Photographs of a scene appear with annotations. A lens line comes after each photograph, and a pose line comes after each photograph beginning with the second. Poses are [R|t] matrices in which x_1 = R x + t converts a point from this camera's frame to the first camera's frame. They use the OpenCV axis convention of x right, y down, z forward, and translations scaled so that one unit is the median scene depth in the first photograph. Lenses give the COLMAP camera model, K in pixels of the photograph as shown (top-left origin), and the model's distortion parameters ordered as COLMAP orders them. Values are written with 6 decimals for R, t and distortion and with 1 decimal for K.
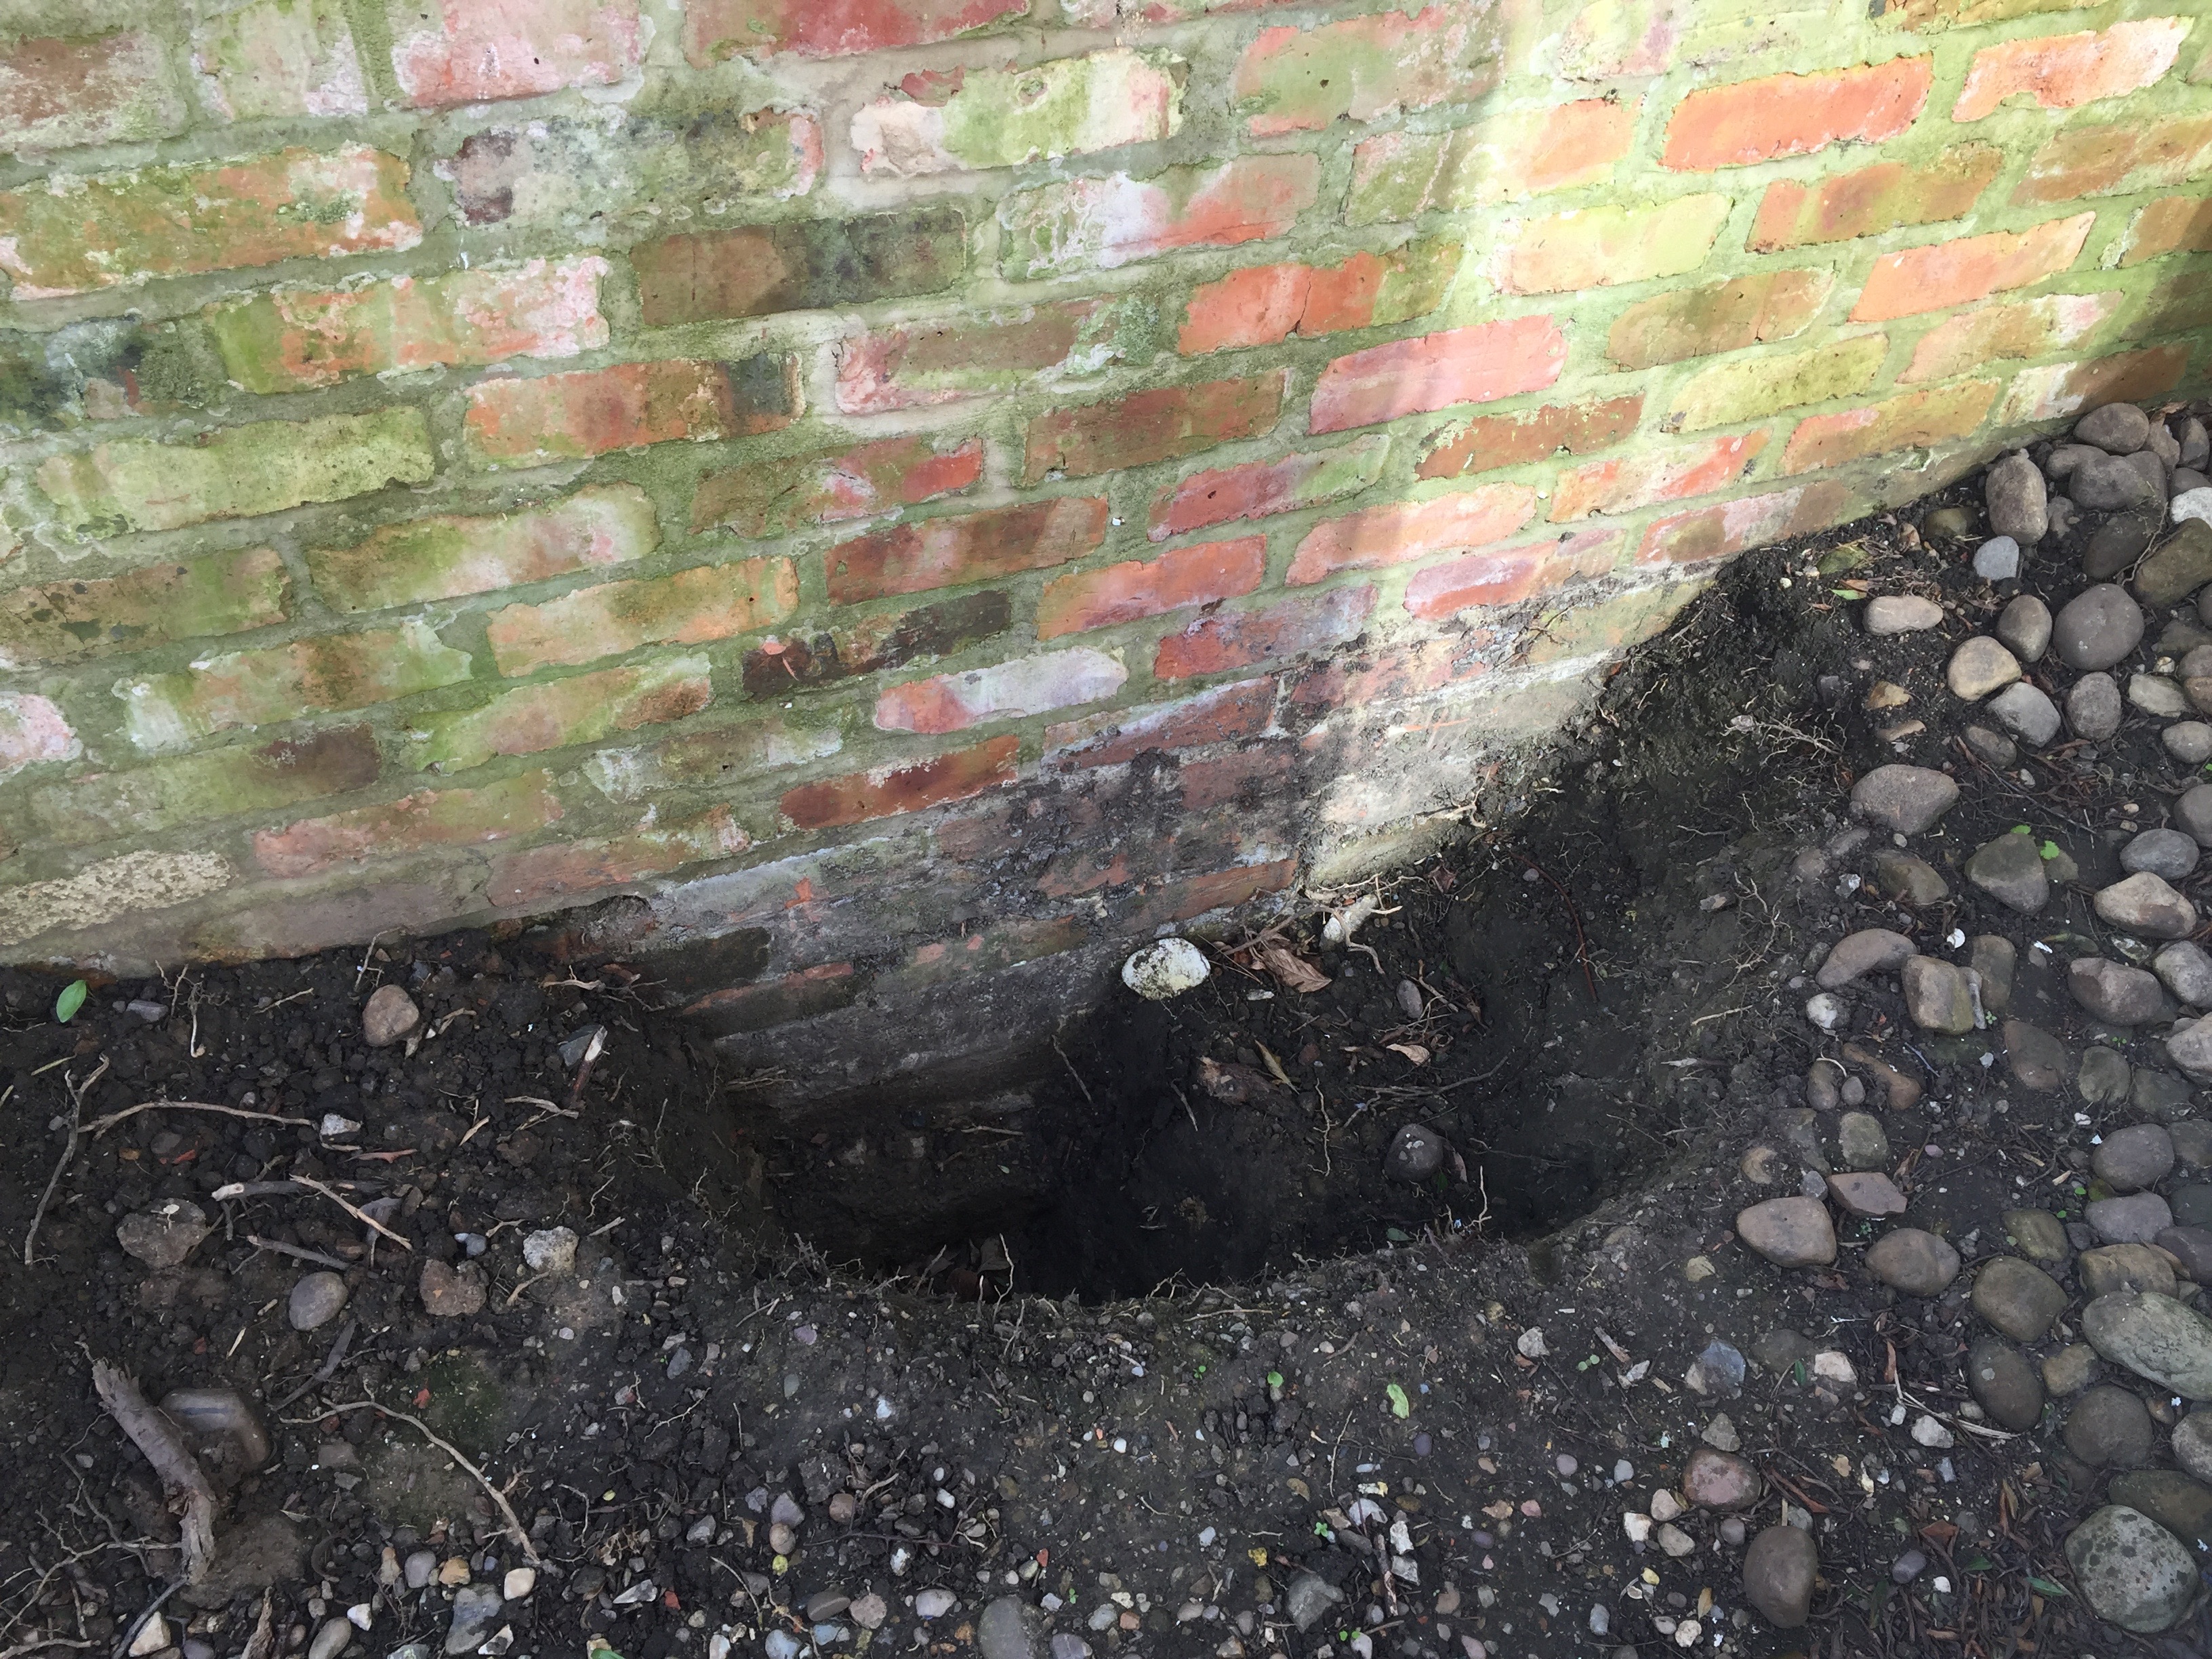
lens RADIAL K [[1872.1, 0, 1110.8], [0, 1872.1, 829.3], [0, 0, 1]] dist [0.051254, -0.027620]
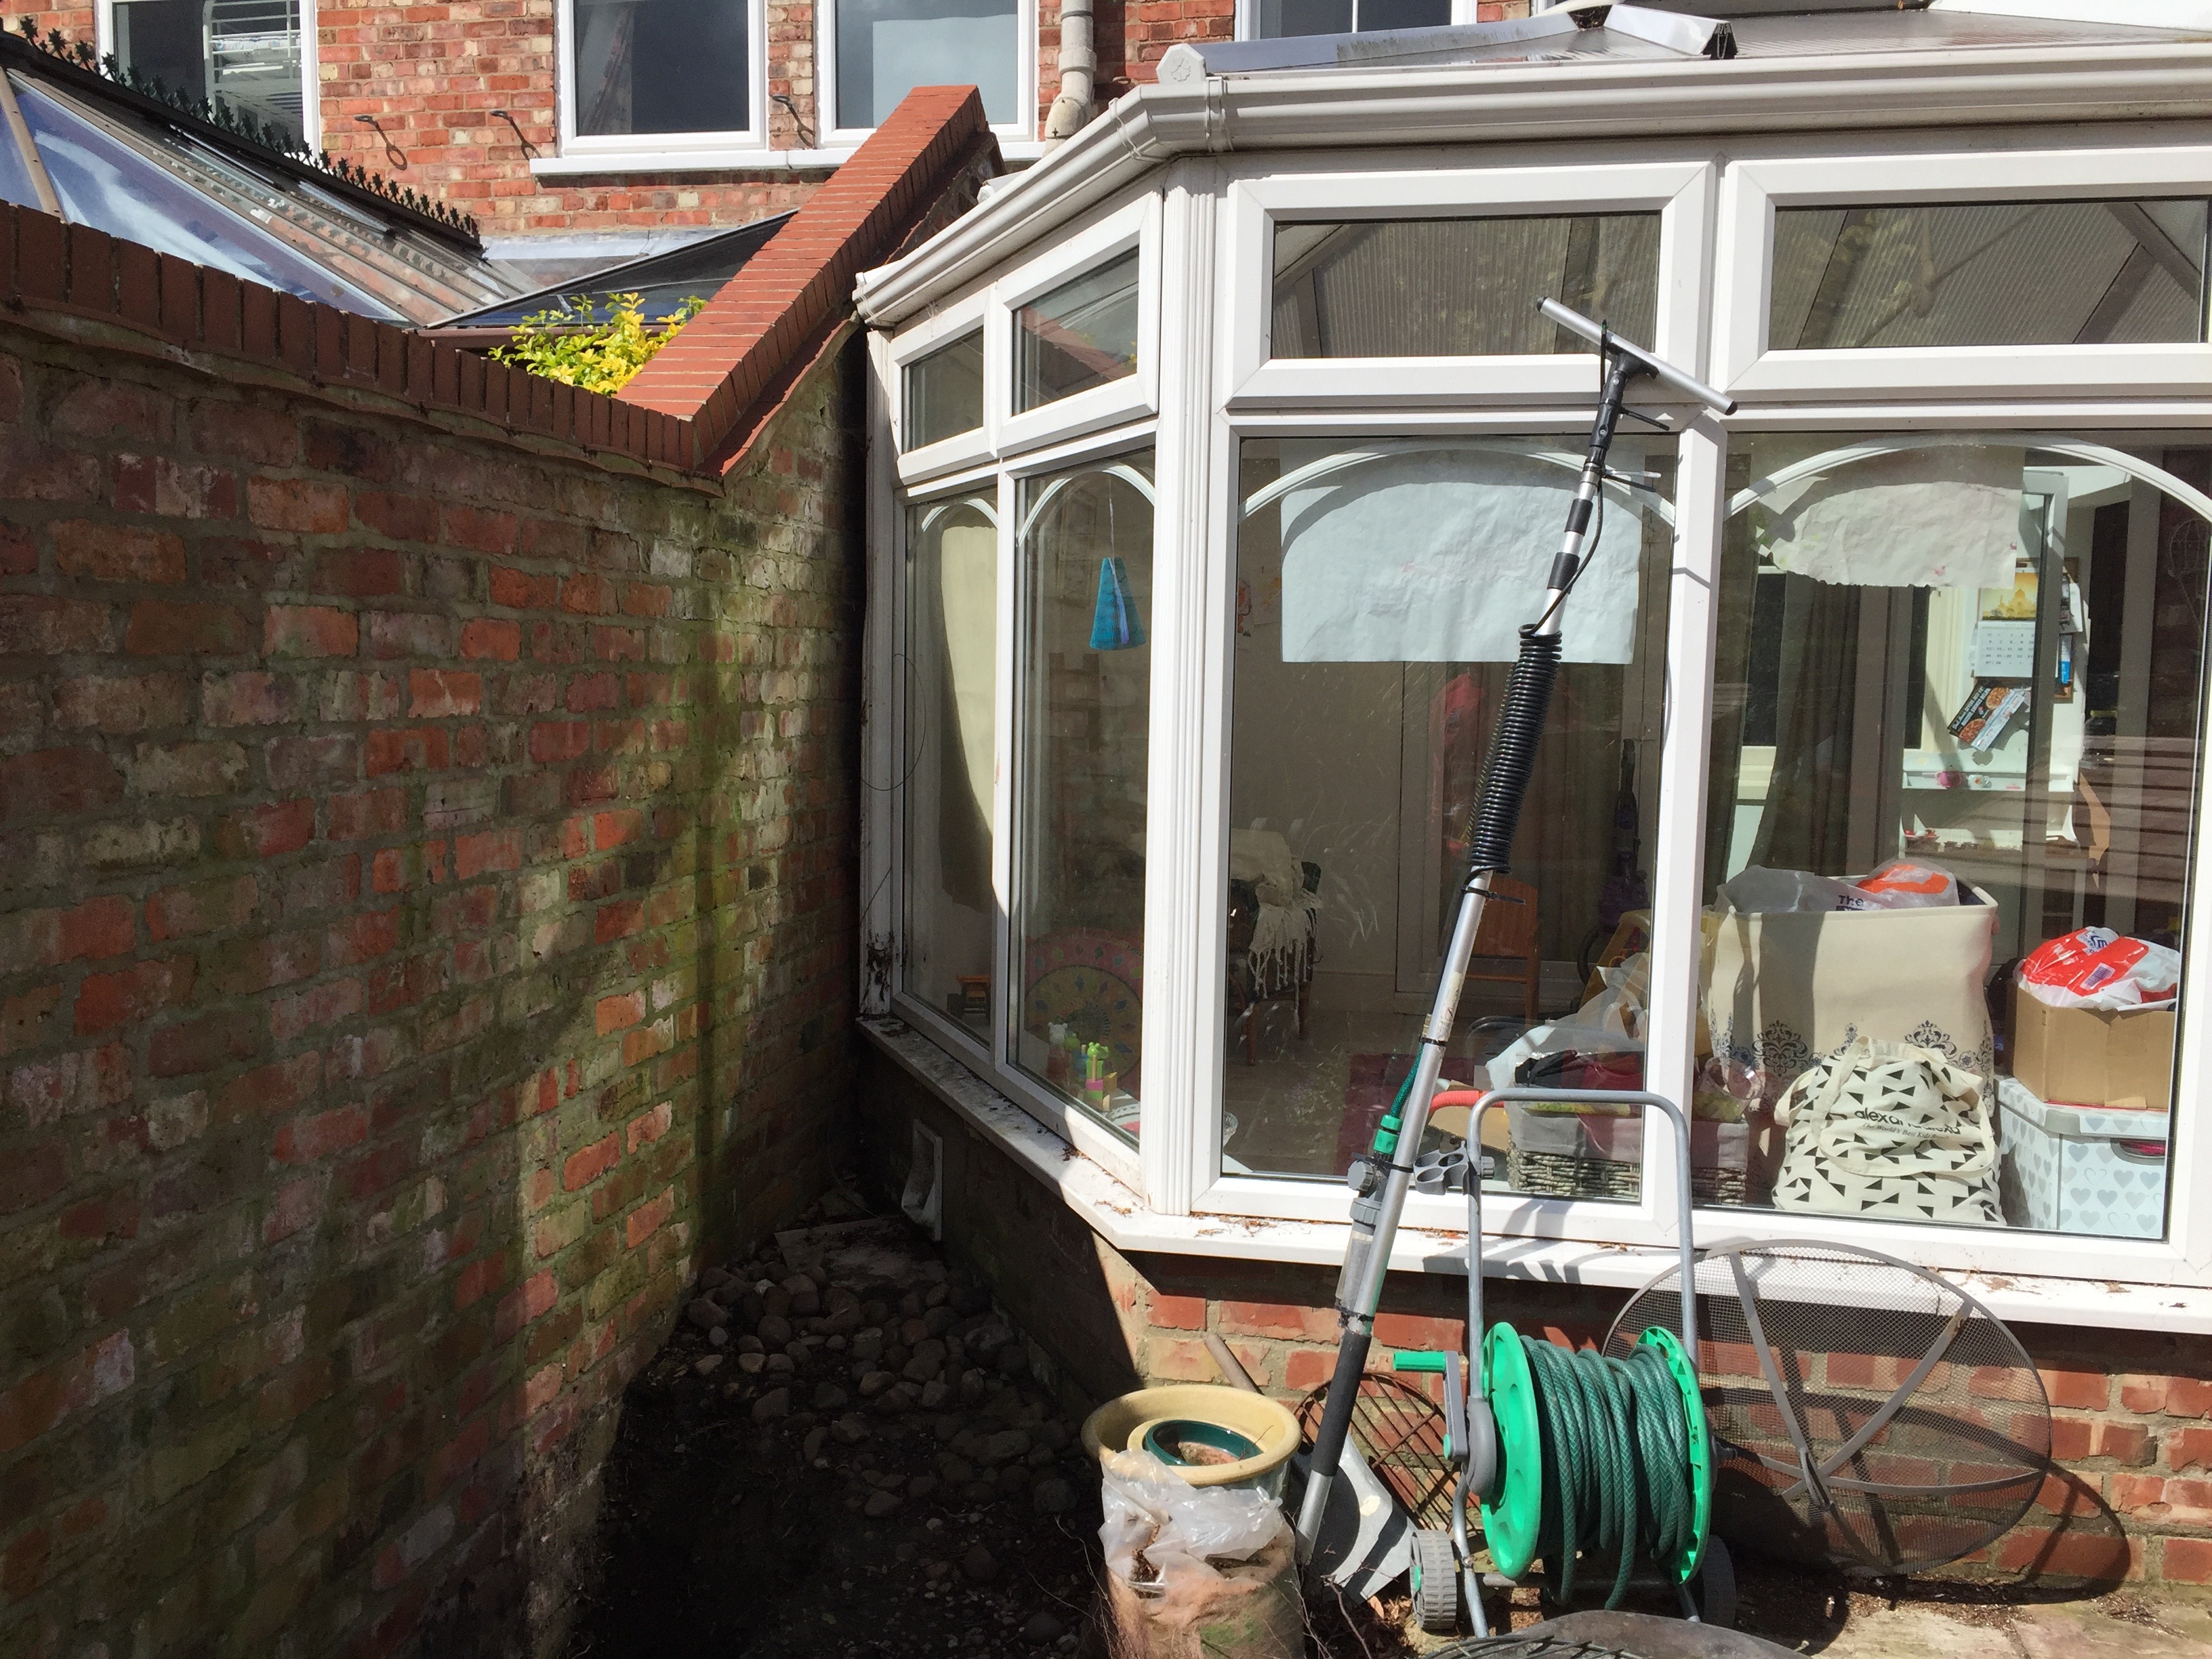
lens RADIAL K [[1872.1, 0, 1114.4], [0, 1872.1, 832.3], [0, 0, 1]] dist [0.051254, -0.027620]
pose [[0.508457, -0.145180, 0.848761, -1.018869], [0.691801, 0.655783, -0.302257, 0.432641], [-0.512722, 0.740858, 0.433873, -0.577142]]
